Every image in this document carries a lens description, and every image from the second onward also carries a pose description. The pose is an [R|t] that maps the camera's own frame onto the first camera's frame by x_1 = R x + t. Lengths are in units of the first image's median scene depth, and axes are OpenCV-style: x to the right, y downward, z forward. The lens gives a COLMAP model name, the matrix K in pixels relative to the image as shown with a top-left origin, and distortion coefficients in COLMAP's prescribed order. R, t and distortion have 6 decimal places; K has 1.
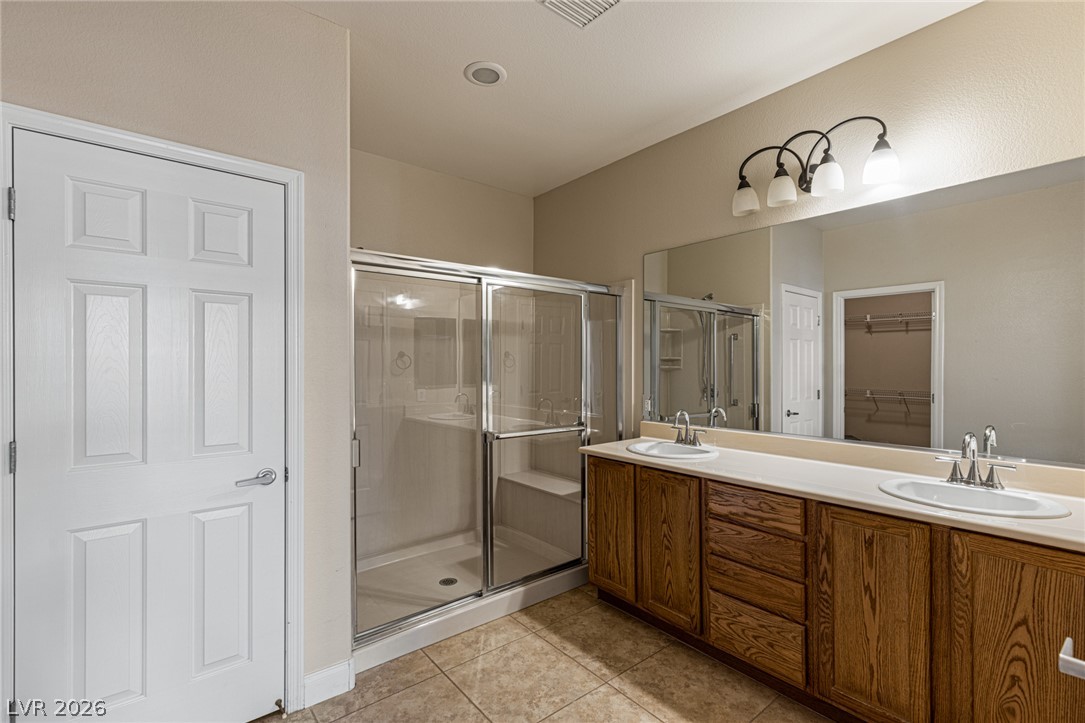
lens RADIAL K [[501.5, 0, 548.6], [0, 501.5, 362.7], [0, 0, 1]] dist [0.020413, -0.002168]
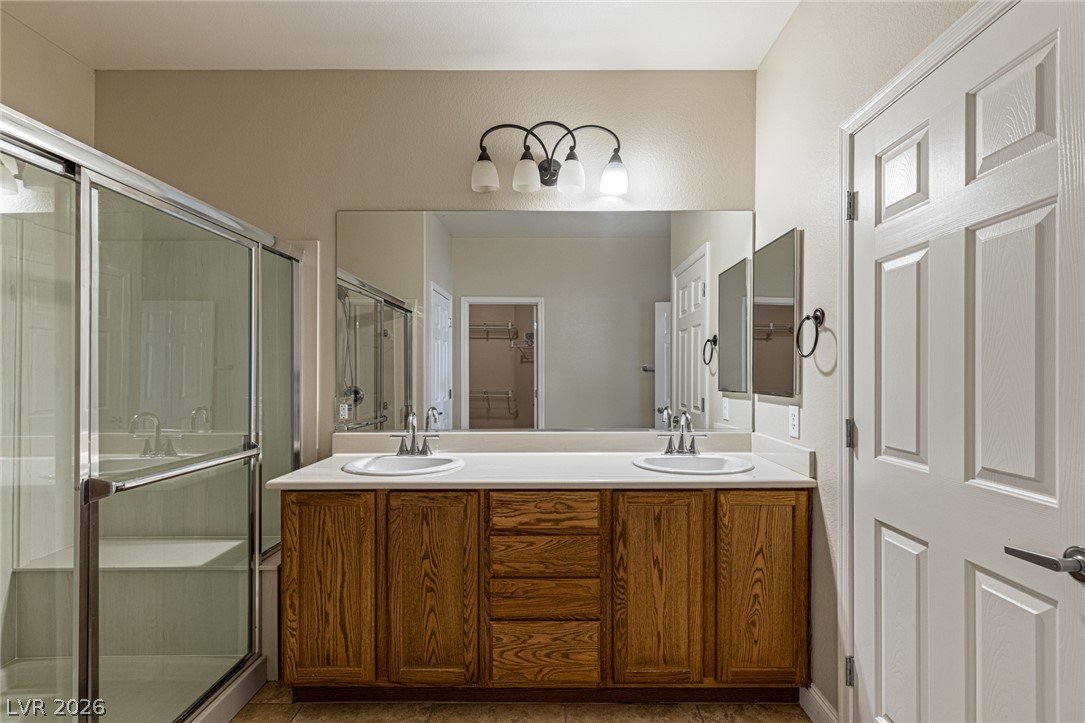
lens RADIAL K [[501.5, 0, 543.6], [0, 501.5, 369.7], [0, 0, 1]] dist [0.020413, -0.002168]
pose [[0.635058, 0.005000, 0.772448, -0.272178], [-0.001909, 0.999986, -0.004904, 0.034774], [-0.772462, 0.001640, 0.635059, 0.398118]]
